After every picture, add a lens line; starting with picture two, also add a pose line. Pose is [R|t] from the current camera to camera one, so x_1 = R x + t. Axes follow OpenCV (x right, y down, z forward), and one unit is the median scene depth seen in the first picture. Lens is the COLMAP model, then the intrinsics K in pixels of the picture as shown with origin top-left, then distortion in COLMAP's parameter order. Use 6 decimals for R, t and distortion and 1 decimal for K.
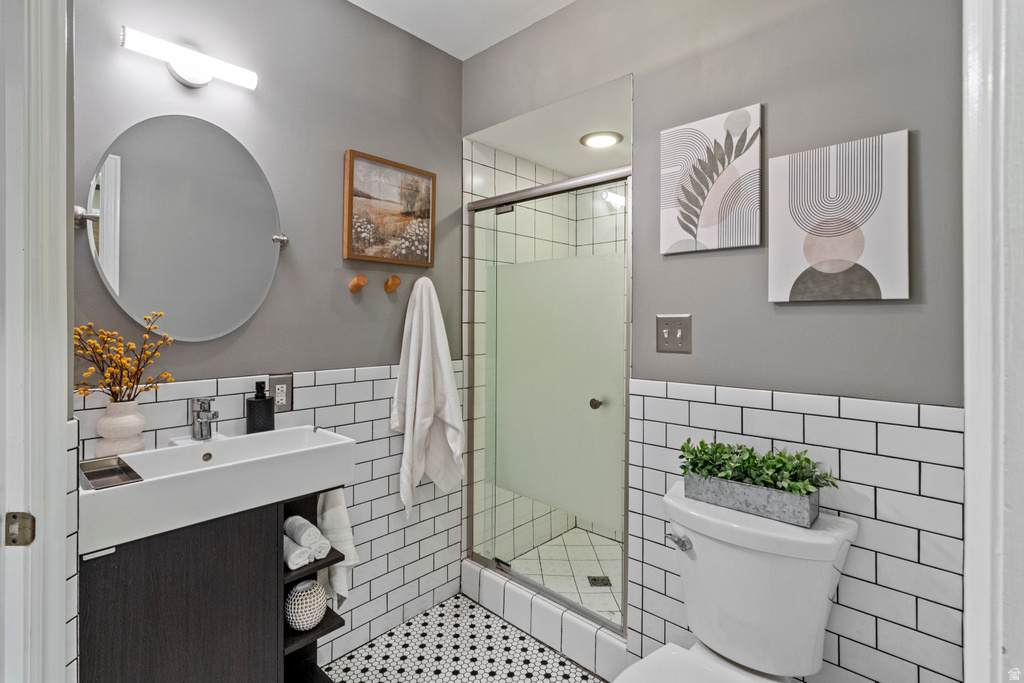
lens RADIAL K [[481.0, 0, 518.9], [0, 481.0, 319.9], [0, 0, 1]] dist [-0.002785, 0.001569]
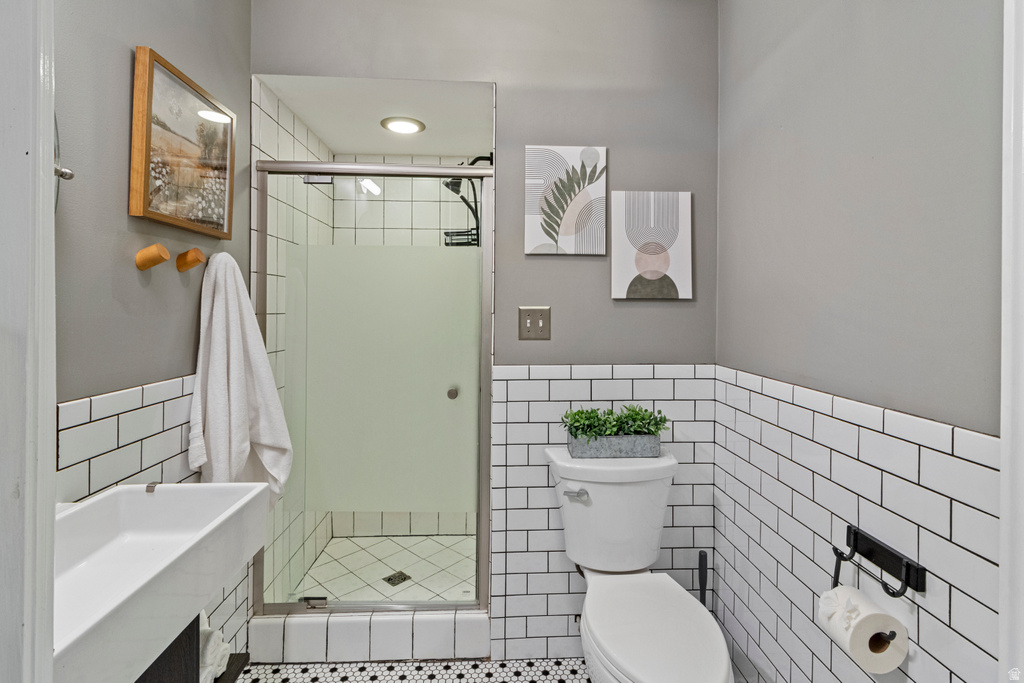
lens RADIAL K [[481.0, 0, 516.1], [0, 481.0, 308.4], [0, 0, 1]] dist [-0.002785, 0.001569]
pose [[0.698912, 0.001685, 0.715206, -0.524900], [-0.004320, 0.999989, 0.001866, -0.008910], [-0.715195, -0.004394, 0.698911, 0.217091]]
